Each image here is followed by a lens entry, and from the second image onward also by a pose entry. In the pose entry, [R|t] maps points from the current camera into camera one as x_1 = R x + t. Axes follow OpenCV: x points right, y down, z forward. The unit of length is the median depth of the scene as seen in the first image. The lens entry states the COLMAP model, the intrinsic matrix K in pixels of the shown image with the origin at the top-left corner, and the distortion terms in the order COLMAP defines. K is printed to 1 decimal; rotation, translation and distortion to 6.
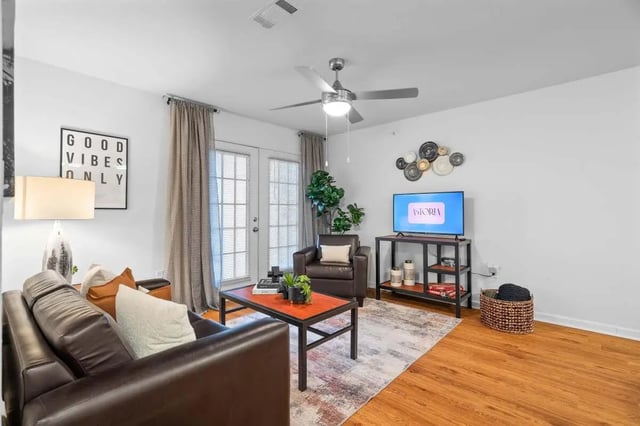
lens RADIAL K [[304.3, 0, 318.0], [0, 304.3, 206.0], [0, 0, 1]] dist [-0.001314, -0.000263]
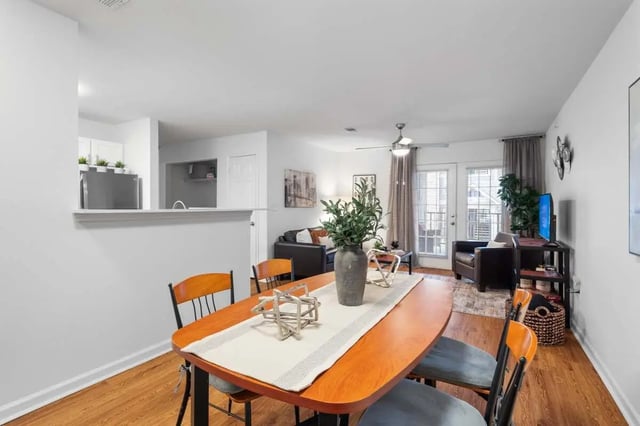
lens RADIAL K [[304.3, 0, 318.0], [0, 304.3, 206.0], [0, 0, 1]] dist [-0.001314, -0.000263]
pose [[0.211476, -0.000002, -0.977383, 1.081965], [0.005847, 0.999982, 0.001263, -0.006552], [0.977366, -0.005982, 0.211473, 0.129421]]
